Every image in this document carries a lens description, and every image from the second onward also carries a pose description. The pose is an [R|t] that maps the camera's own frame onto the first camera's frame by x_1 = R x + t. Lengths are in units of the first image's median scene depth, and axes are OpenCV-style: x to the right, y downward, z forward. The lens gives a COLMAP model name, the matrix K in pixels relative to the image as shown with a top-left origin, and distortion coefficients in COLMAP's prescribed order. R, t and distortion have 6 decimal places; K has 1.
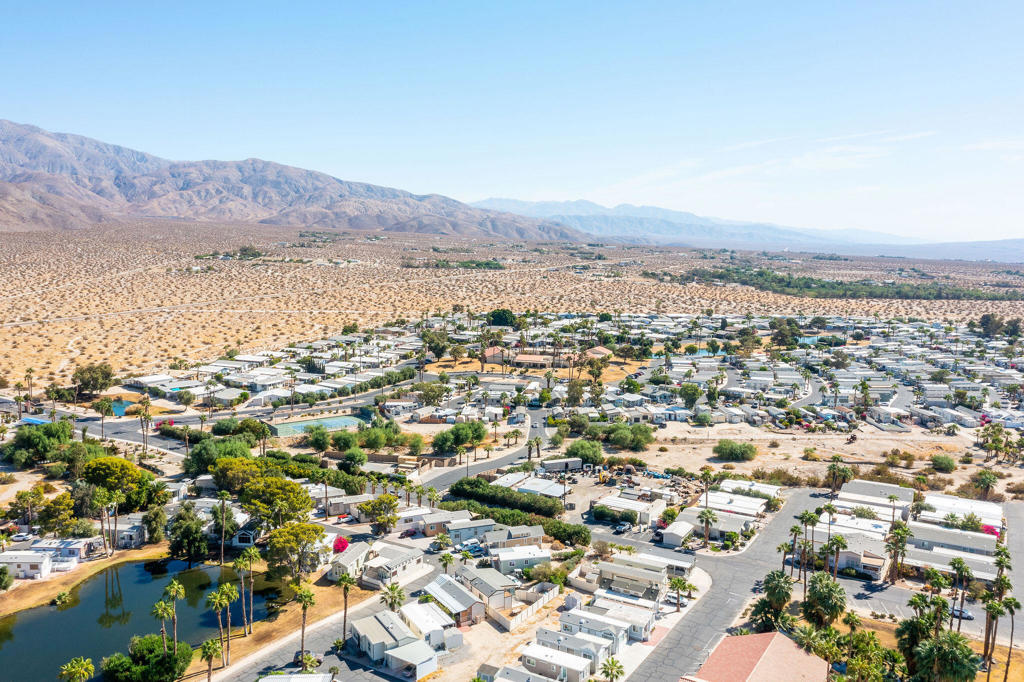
lens RADIAL K [[803.2, 0, 512.0], [0, 803.2, 341.0], [0, 0, 1]] dist [-0.001050, -0.000863]
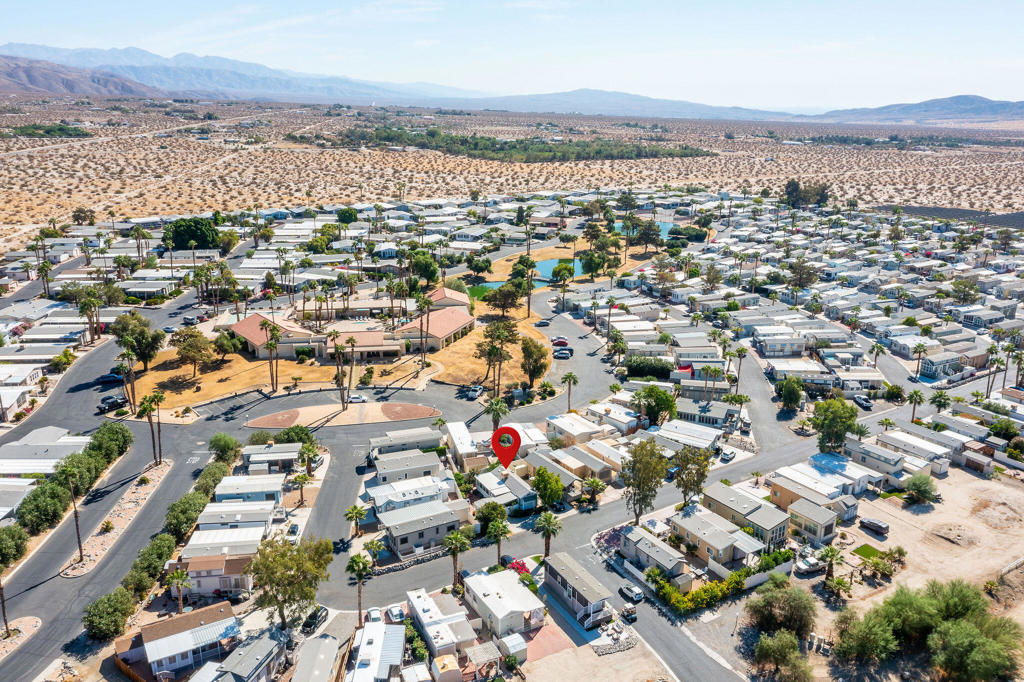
lens RADIAL K [[803.2, 0, 512.0], [0, 803.2, 341.0], [0, 0, 1]] dist [-0.001050, -0.000863]
pose [[0.874686, -0.146569, 0.461997, -0.040691], [0.064931, 0.980024, 0.187982, -0.021293], [-0.480320, -0.134427, 0.866731, 0.175728]]
